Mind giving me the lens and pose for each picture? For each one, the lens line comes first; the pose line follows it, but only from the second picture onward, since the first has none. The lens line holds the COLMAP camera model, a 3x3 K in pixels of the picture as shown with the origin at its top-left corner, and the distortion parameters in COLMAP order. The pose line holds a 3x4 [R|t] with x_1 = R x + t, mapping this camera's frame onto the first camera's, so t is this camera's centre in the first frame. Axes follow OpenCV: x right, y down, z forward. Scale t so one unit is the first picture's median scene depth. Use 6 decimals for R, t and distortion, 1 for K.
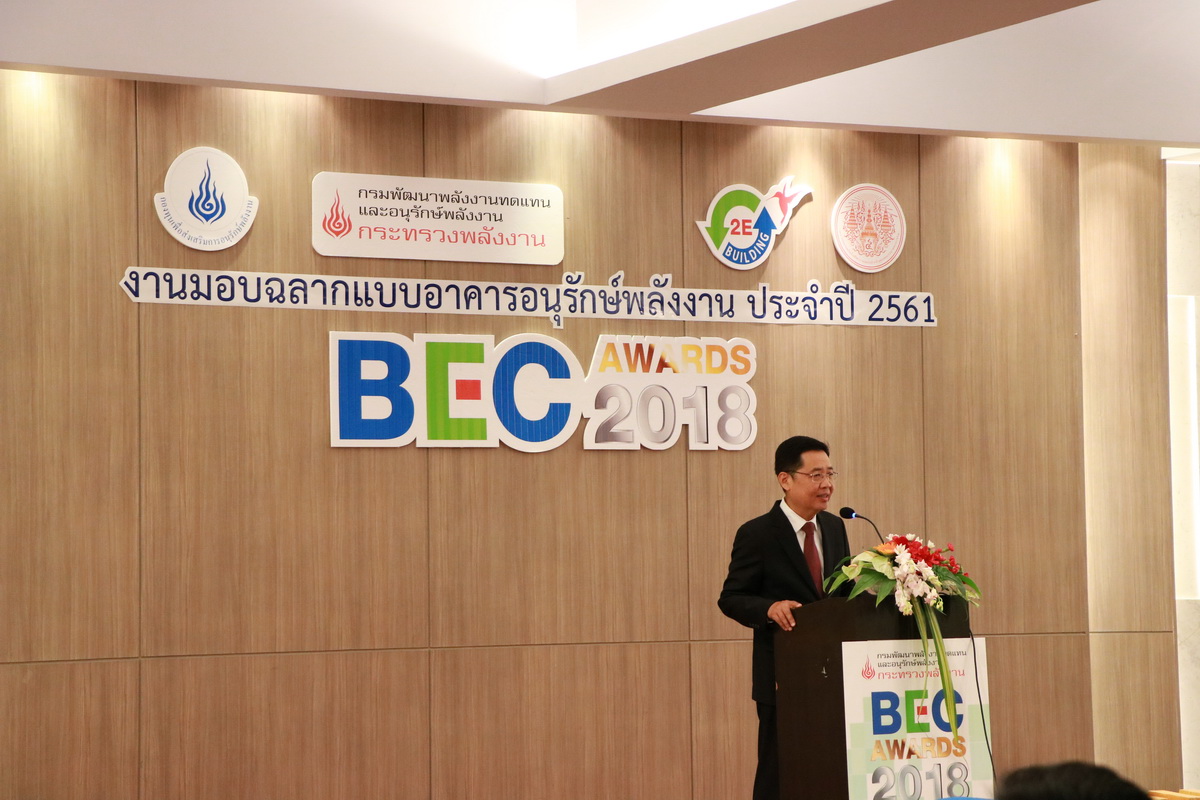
lens RADIAL K [[3155.9, 0, 600.0], [0, 3155.9, 400.0], [0, 0, 1]] dist [0.370443, 0.931134]
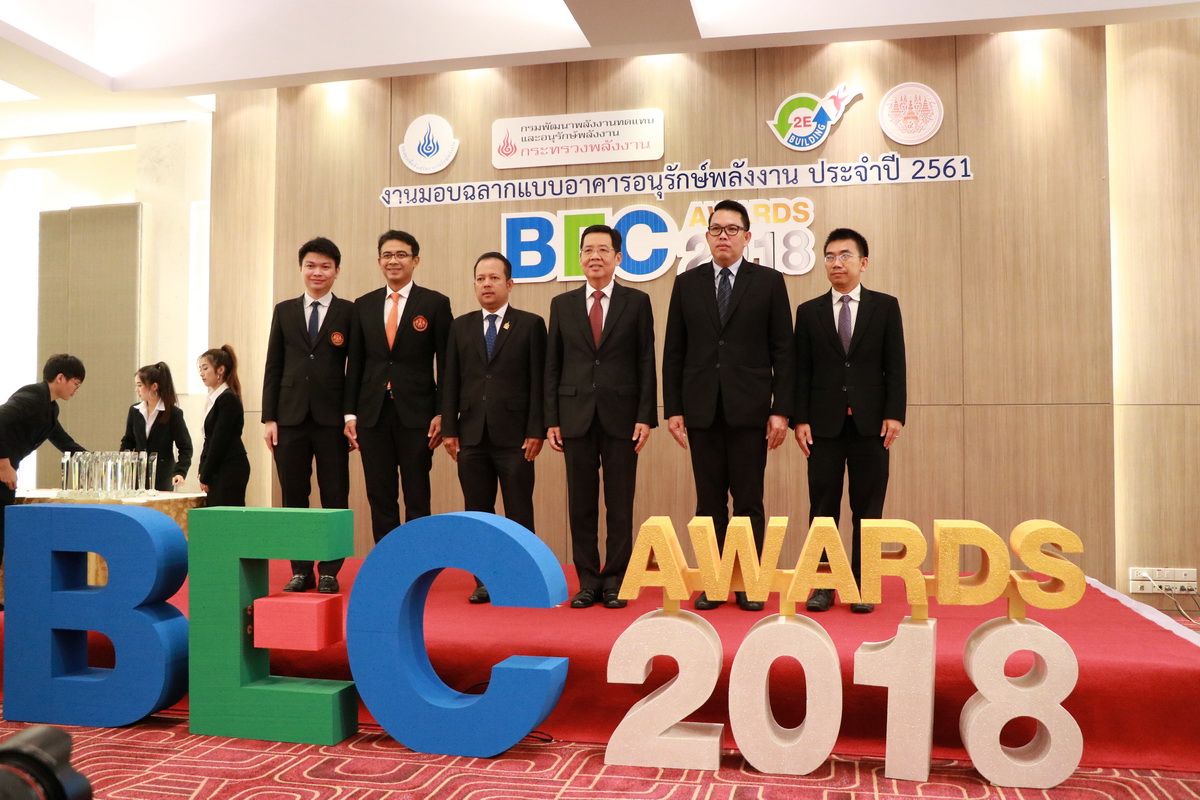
lens RADIAL K [[1031.7, 0, 600.3], [0, 1031.7, 410.7], [0, 0, 1]] dist [-0.175359, 0.175444]
pose [[0.748275, -0.002346, -0.663385, 0.289648], [0.027008, 0.999272, 0.026930, 0.064040], [0.662839, -0.038067, 0.747794, 0.601017]]
